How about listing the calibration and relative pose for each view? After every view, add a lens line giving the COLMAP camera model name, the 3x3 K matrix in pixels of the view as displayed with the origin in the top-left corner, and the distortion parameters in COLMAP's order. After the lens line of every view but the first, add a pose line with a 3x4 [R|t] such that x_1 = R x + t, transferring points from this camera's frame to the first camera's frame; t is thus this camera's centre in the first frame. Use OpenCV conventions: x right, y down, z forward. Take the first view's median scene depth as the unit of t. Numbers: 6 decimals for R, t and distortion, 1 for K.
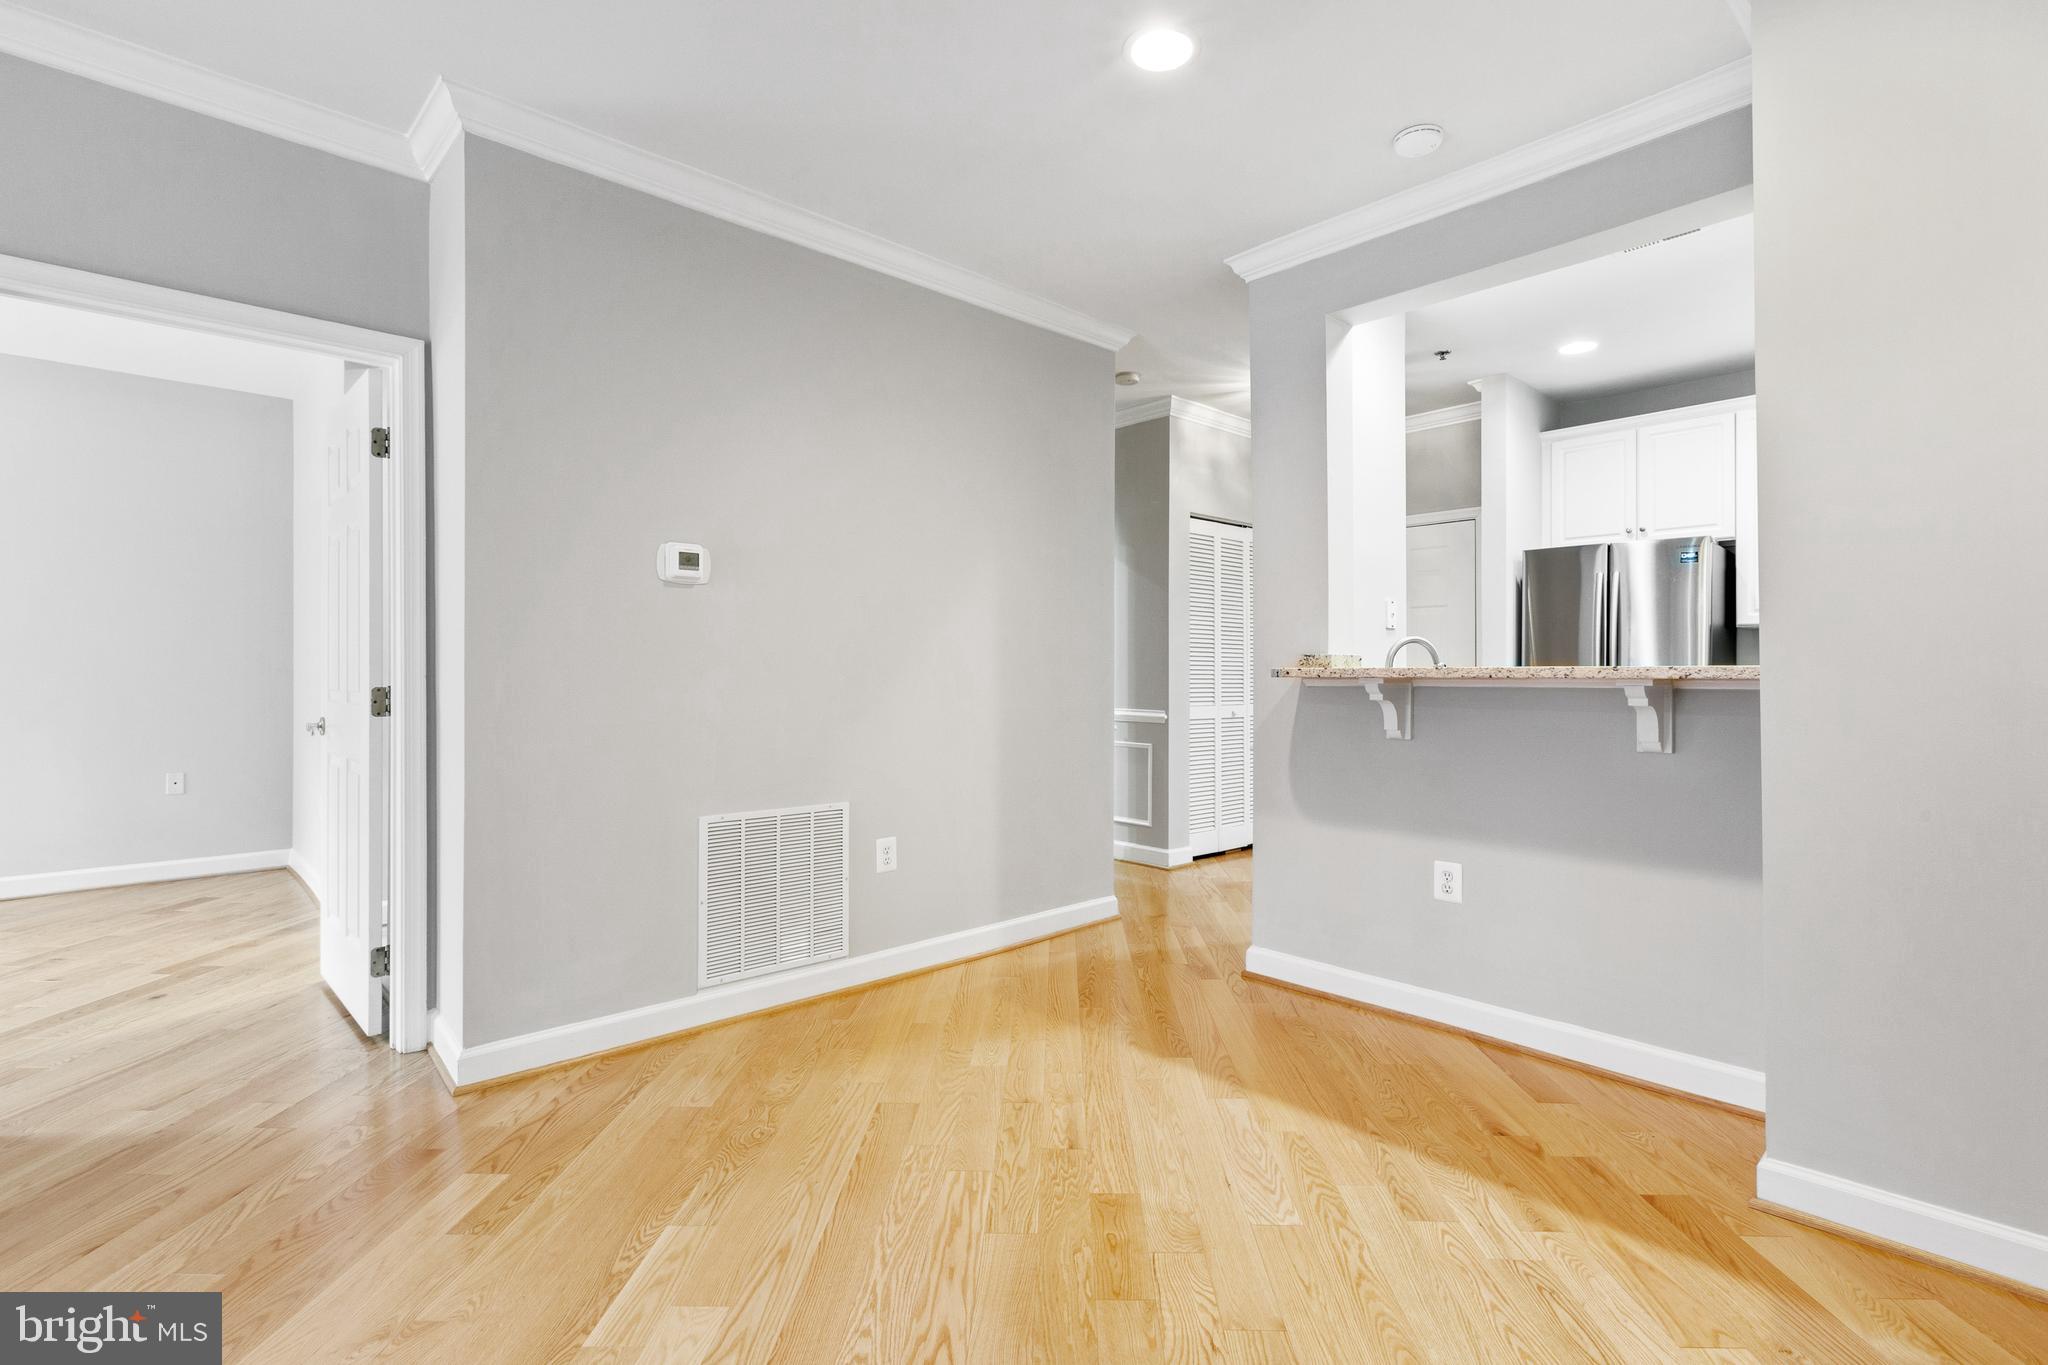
lens RADIAL K [[942.2, 0, 1038.7], [0, 942.2, 676.9], [0, 0, 1]] dist [0.002670, 0.000449]
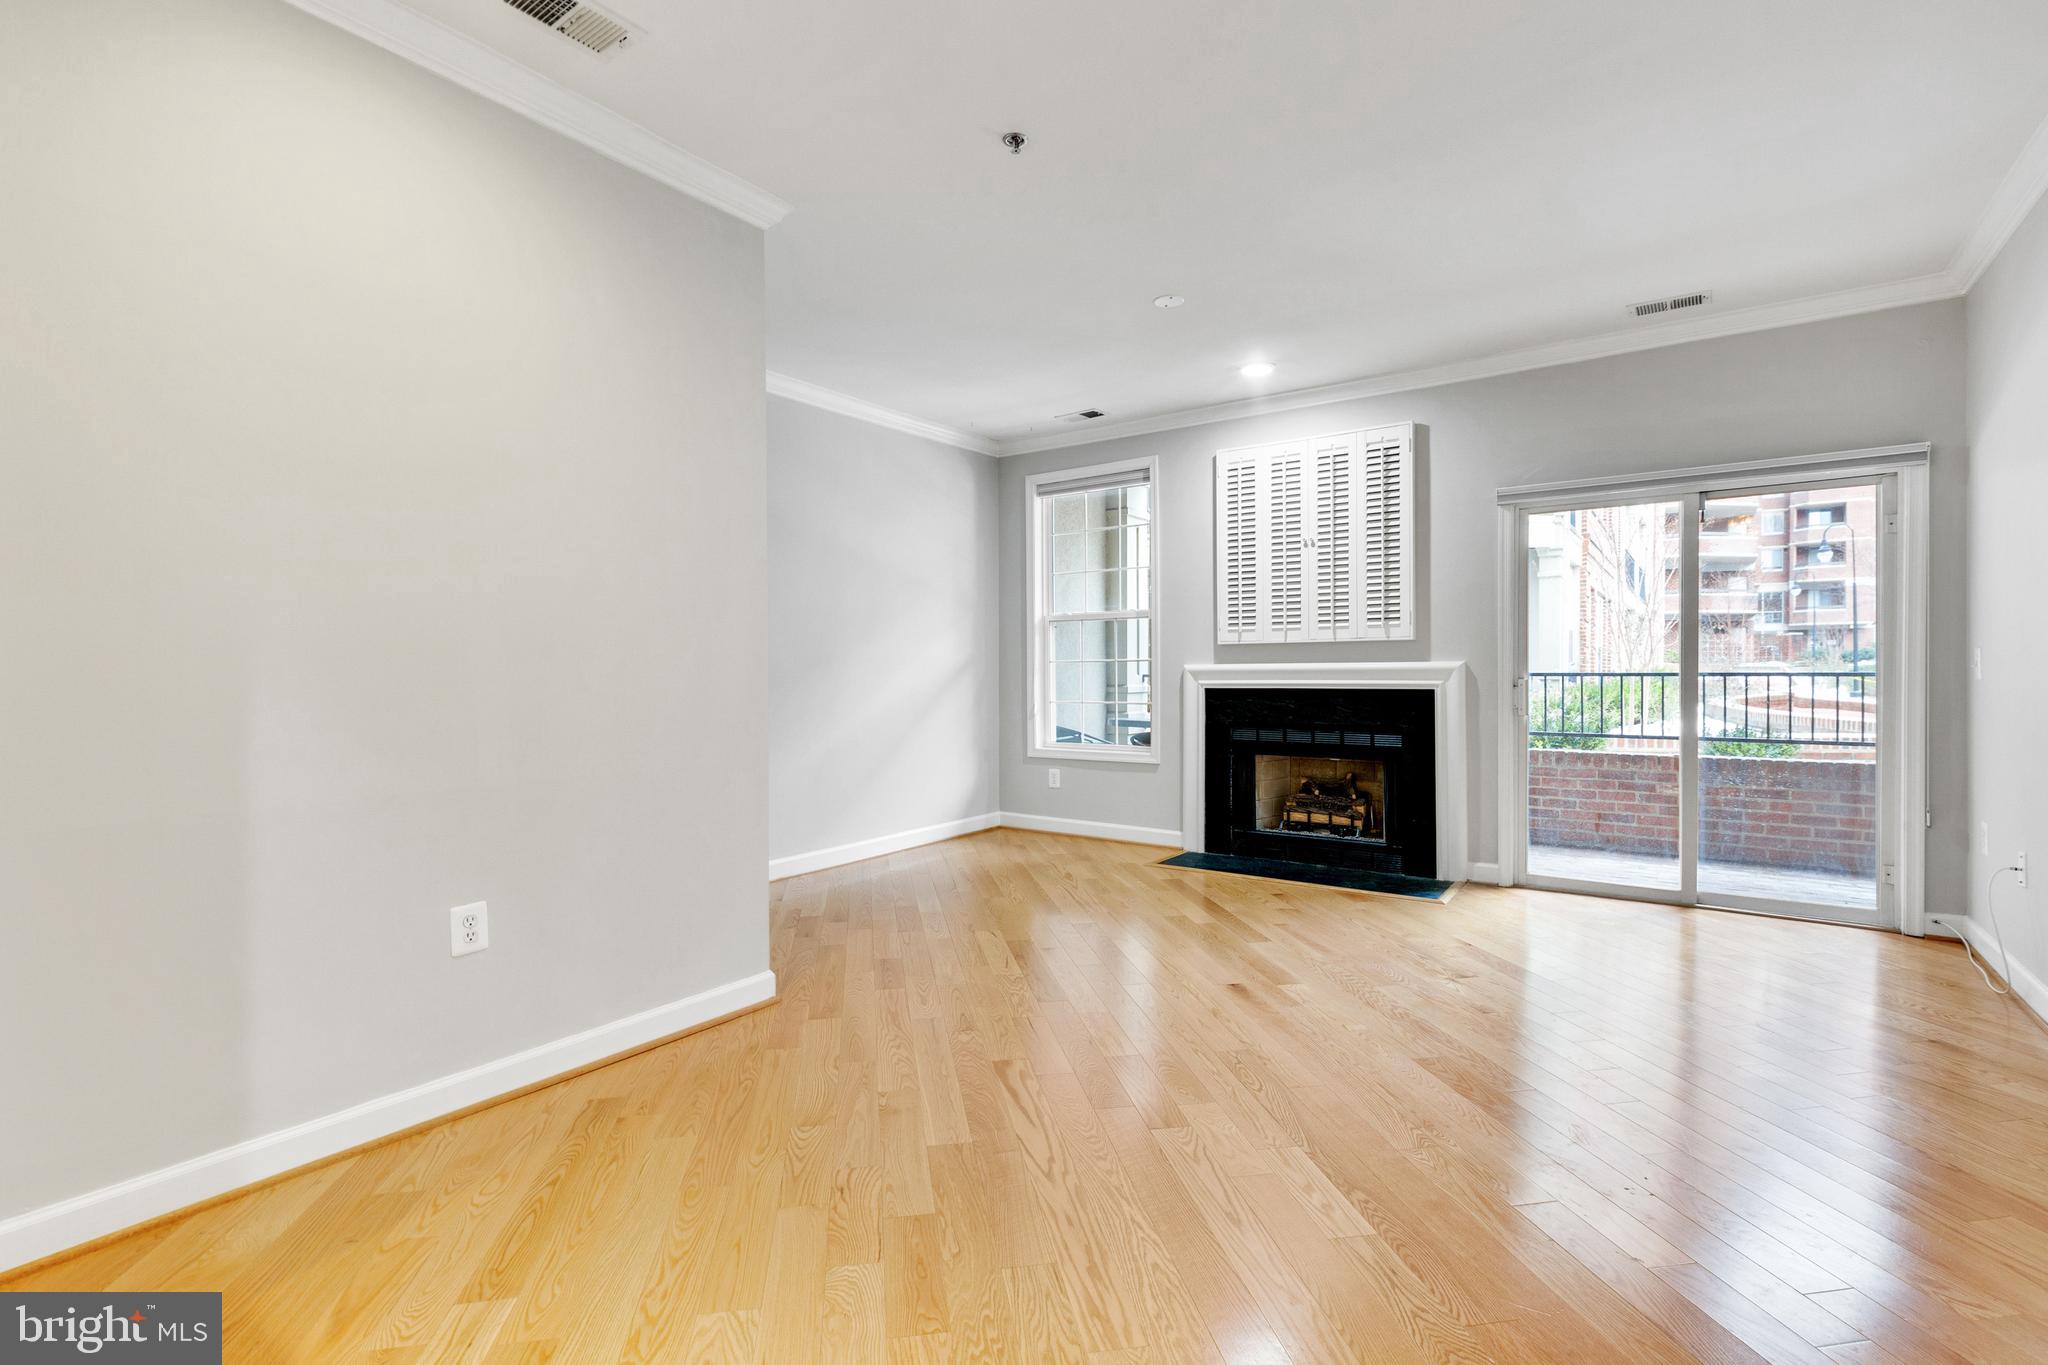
lens RADIAL K [[942.2, 0, 1019.7], [0, 942.2, 679.3], [0, 0, 1]] dist [0.002670, 0.000449]
pose [[-0.982173, 0.004450, -0.187926, 0.074431], [0.001796, 0.999896, 0.014292, -0.002769], [0.187970, 0.013699, -0.982079, 0.925516]]
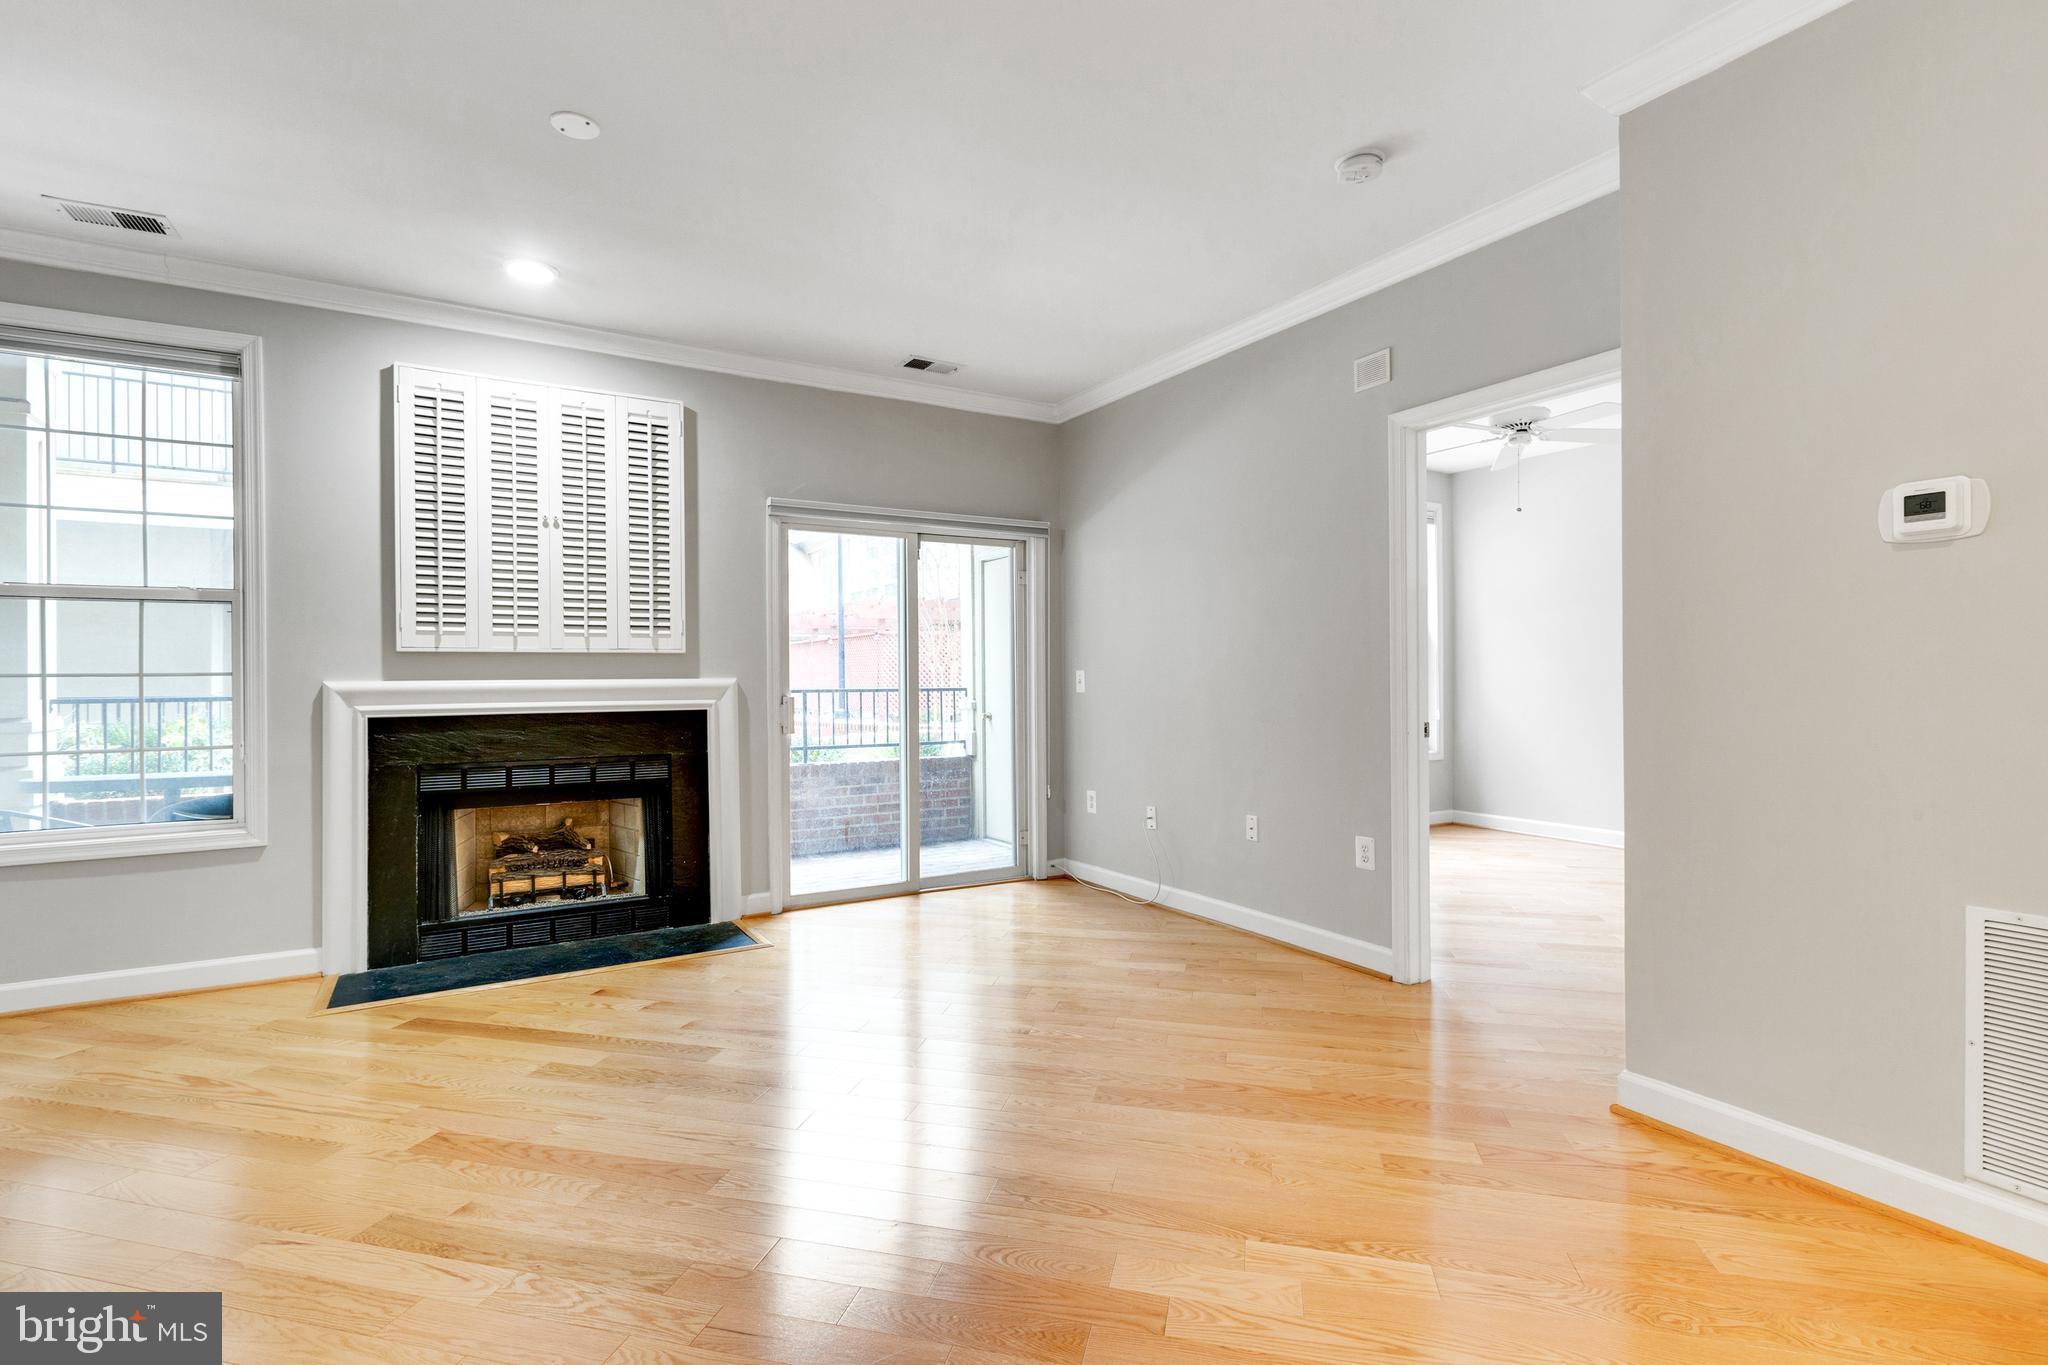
lens RADIAL K [[942.2, 0, 1015.3], [0, 942.2, 681.0], [0, 0, 1]] dist [0.002670, 0.000449]
pose [[-0.222137, -0.000705, -0.975015, 0.305606], [0.002801, 0.999995, -0.001362, -0.001805], [0.975011, -0.003034, -0.222134, 0.396616]]
